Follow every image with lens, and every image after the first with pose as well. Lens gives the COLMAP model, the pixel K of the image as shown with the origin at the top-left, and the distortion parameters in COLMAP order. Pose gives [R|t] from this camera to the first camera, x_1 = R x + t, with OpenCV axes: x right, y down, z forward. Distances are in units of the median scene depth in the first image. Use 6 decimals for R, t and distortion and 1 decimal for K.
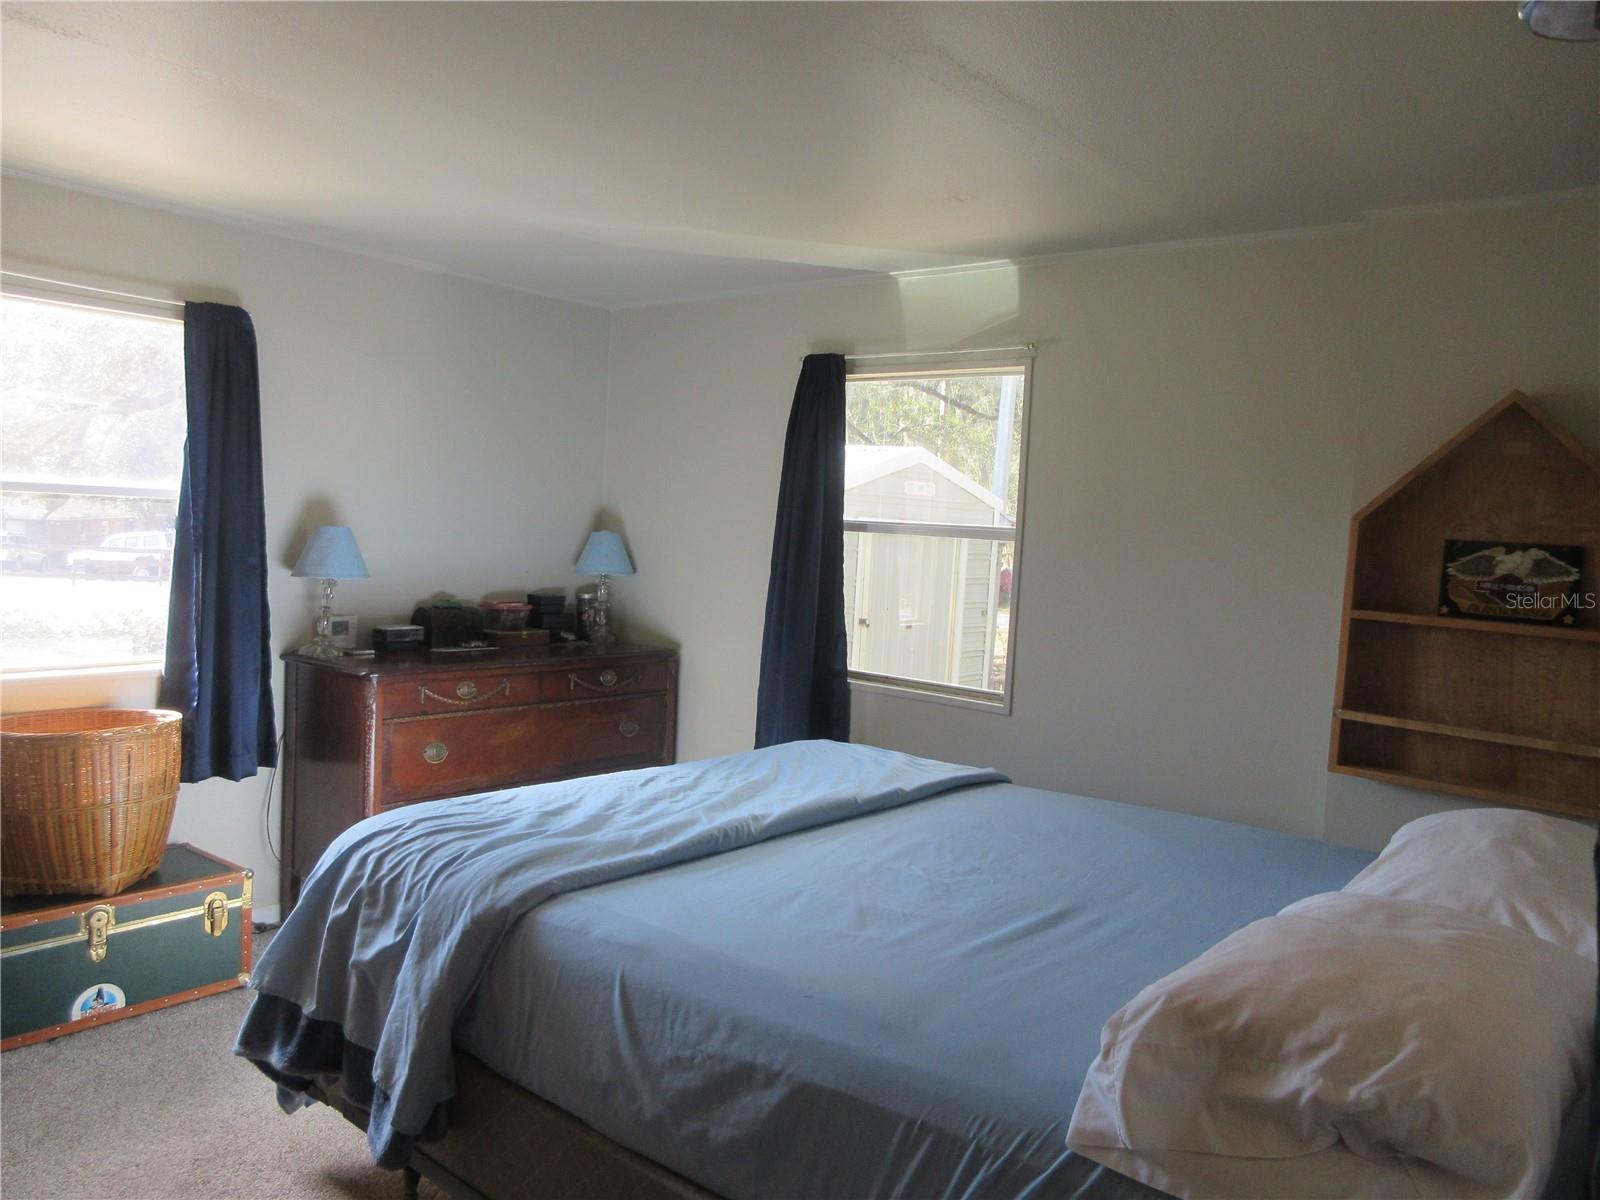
lens RADIAL K [[1181.7, 0, 799.9], [0, 1181.7, 603.8], [0, 0, 1]] dist [-0.001947, -0.007102]
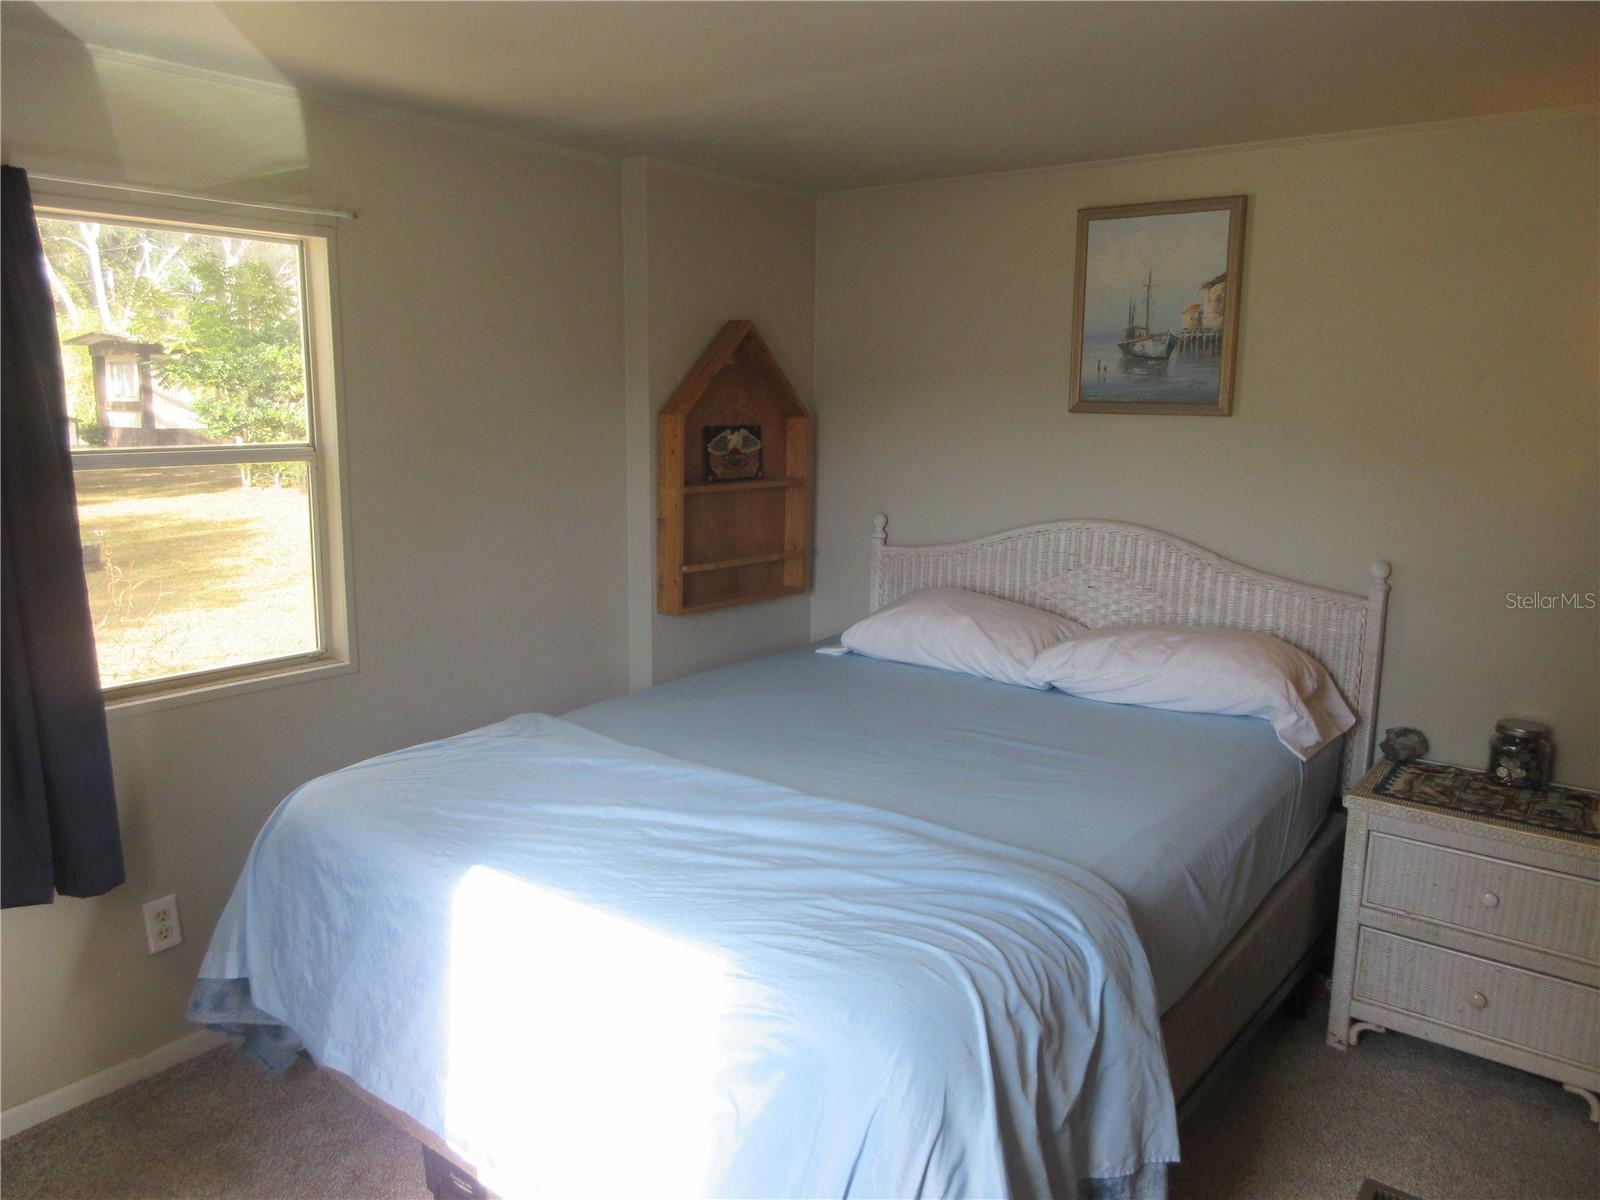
lens RADIAL K [[1181.7, 0, 799.8], [0, 1181.7, 600.1], [0, 0, 1]] dist [-0.001947, -0.007102]
pose [[-0.016242, -0.234642, 0.971946, -0.842702], [0.051028, 0.970613, 0.235173, -0.178875], [-0.998565, 0.053416, -0.003791, 0.926863]]
